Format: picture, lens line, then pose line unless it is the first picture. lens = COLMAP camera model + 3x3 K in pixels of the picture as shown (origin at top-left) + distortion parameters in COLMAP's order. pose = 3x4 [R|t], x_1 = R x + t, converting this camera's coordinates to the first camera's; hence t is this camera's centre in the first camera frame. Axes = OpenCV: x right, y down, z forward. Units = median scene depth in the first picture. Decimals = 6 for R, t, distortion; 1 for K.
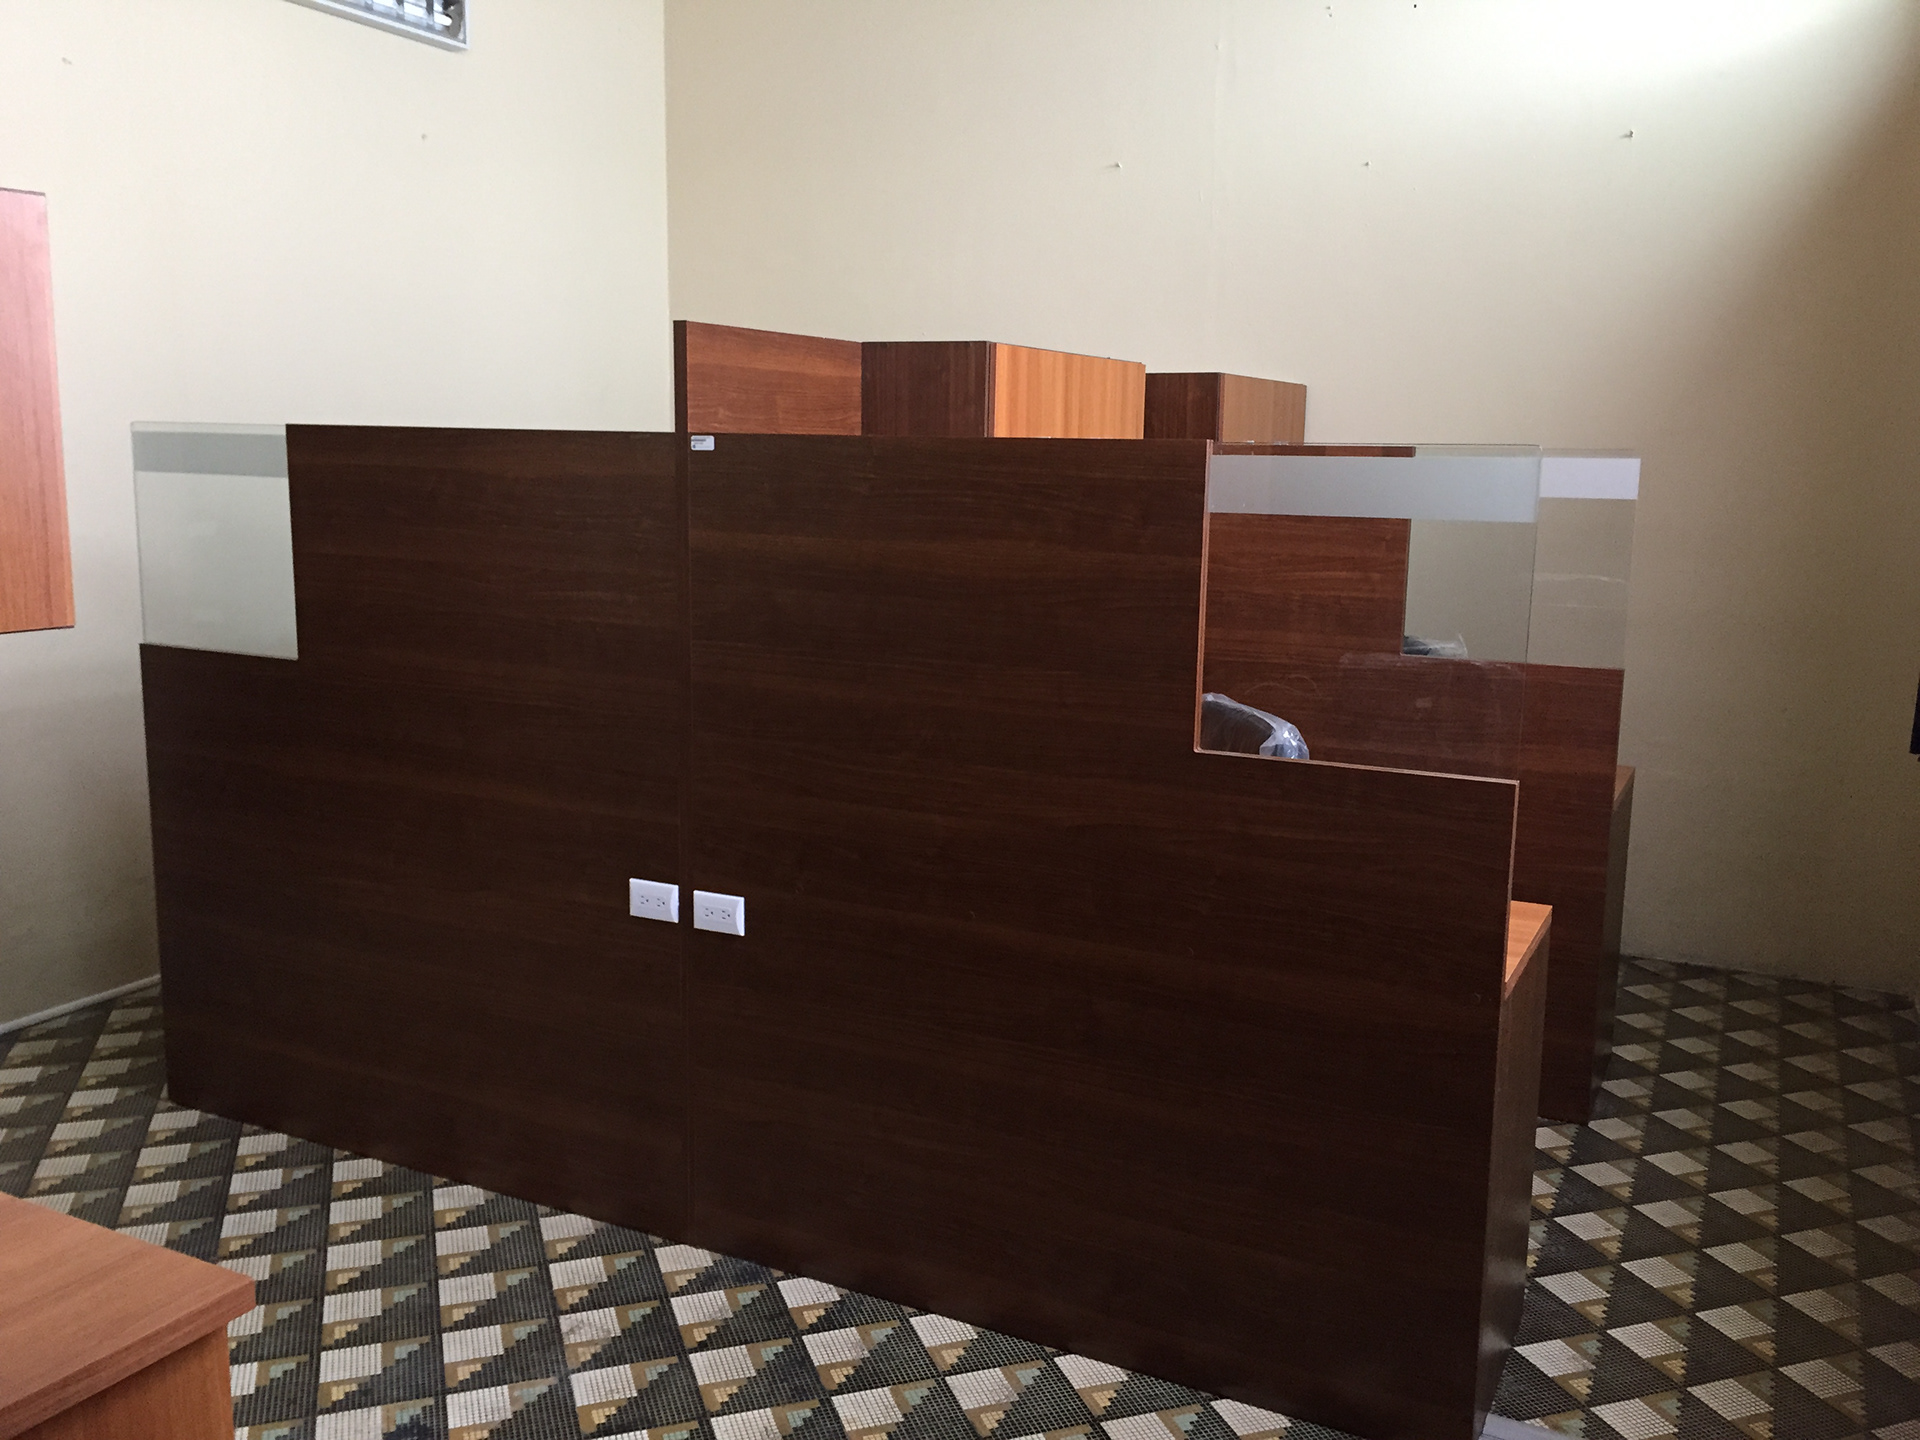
lens RADIAL K [[1677.2, 0, 961.9], [0, 1677.2, 718.5], [0, 0, 1]] dist [-0.007681, -0.034385]
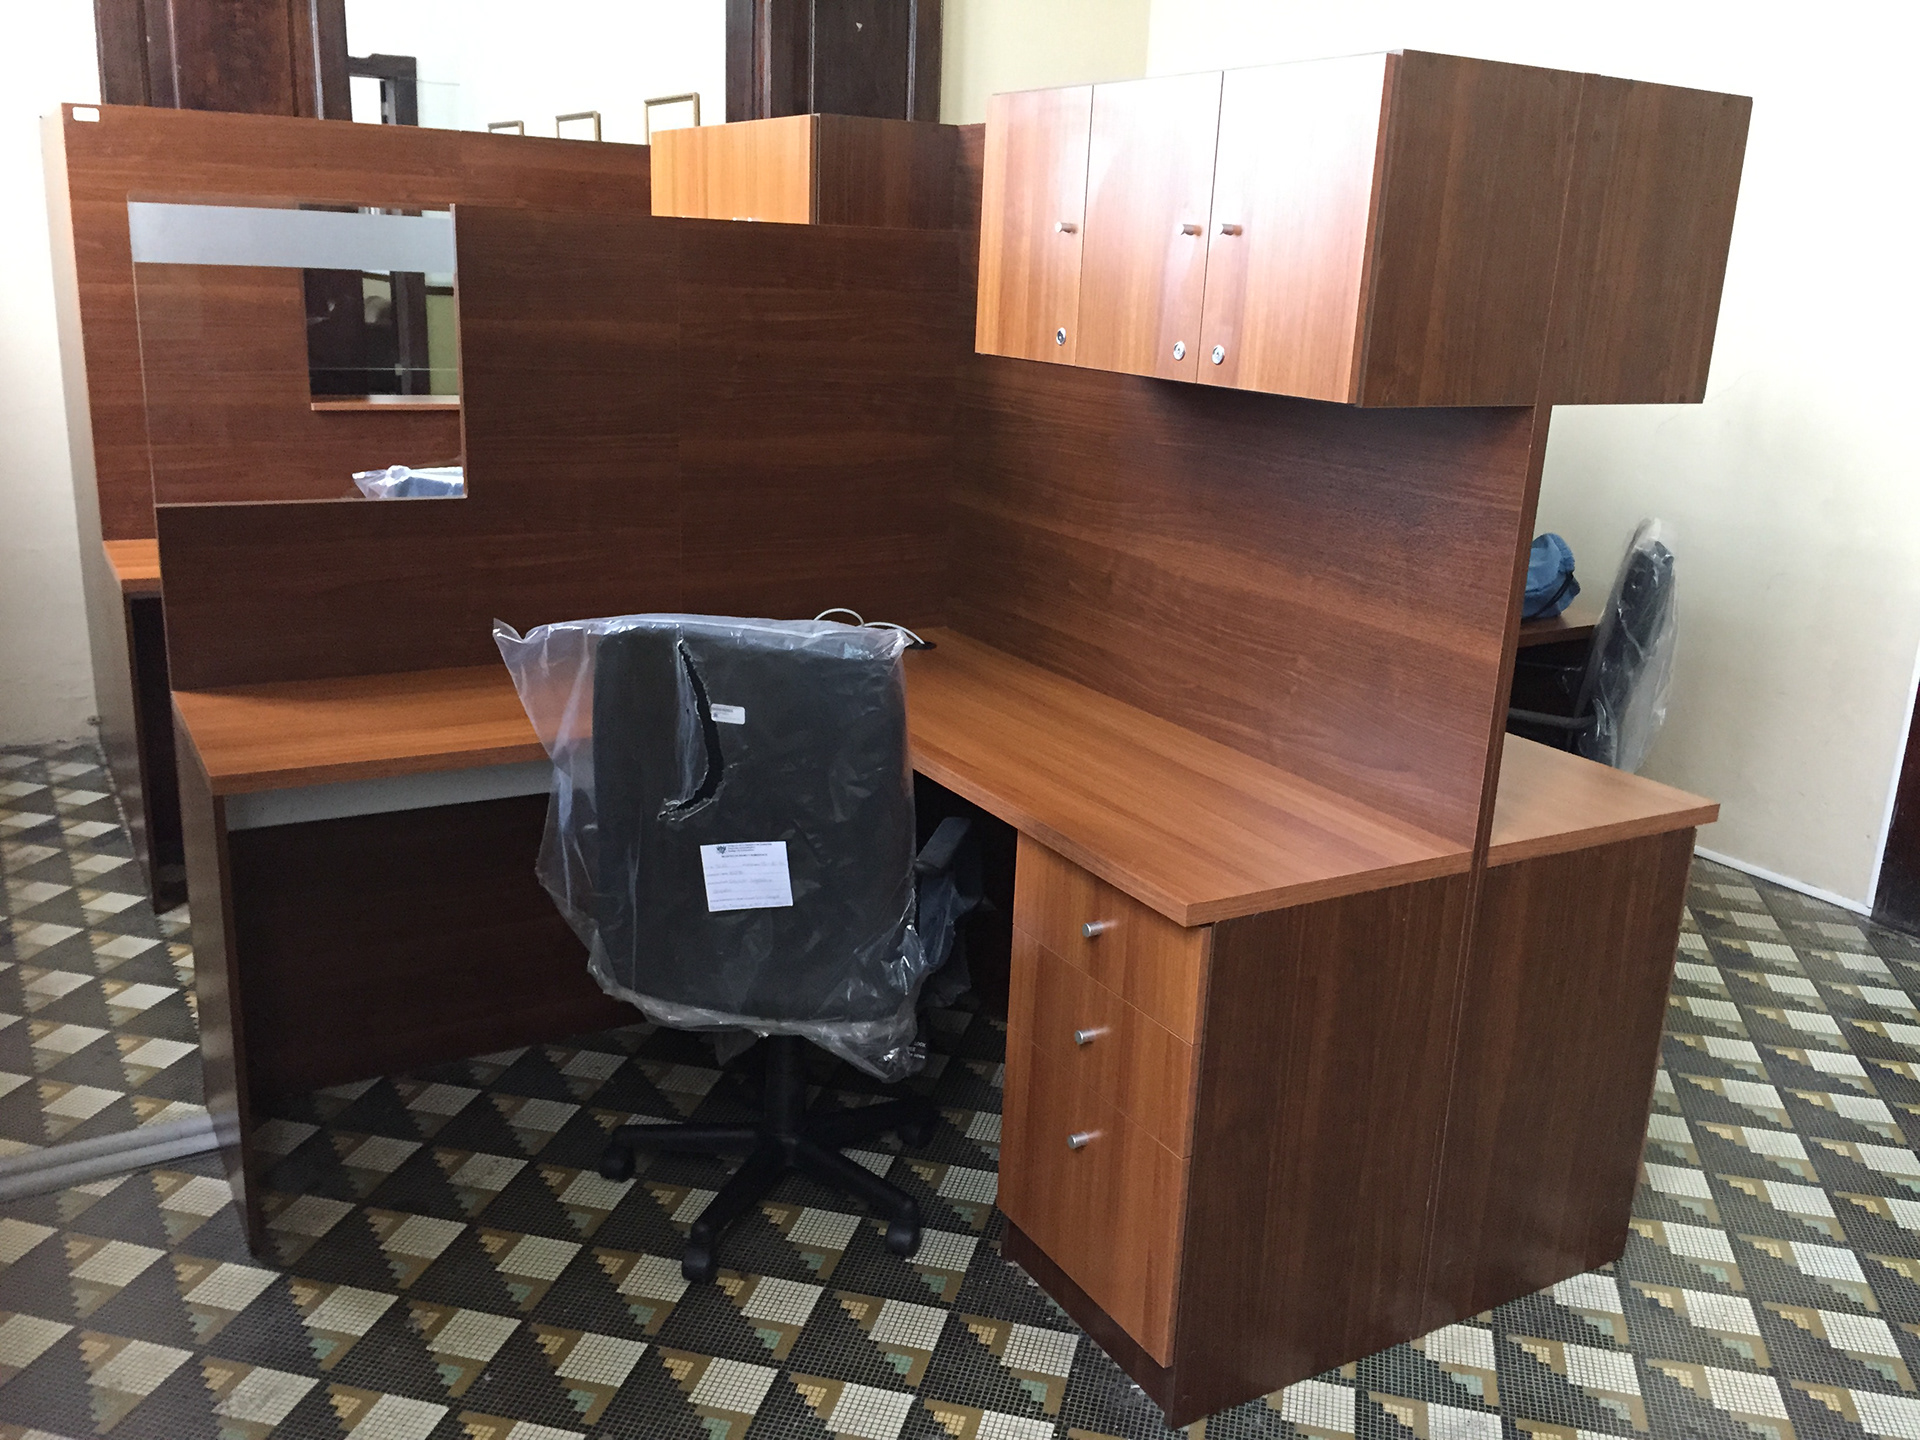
lens RADIAL K [[1677.2, 0, 973.3], [0, 1677.2, 723.4], [0, 0, 1]] dist [-0.007681, -0.034385]
pose [[-0.536535, 0.209360, -0.817496, 0.883118], [-0.179648, 0.918194, 0.353054, -0.289340], [0.824535, 0.336287, -0.455031, 1.792851]]
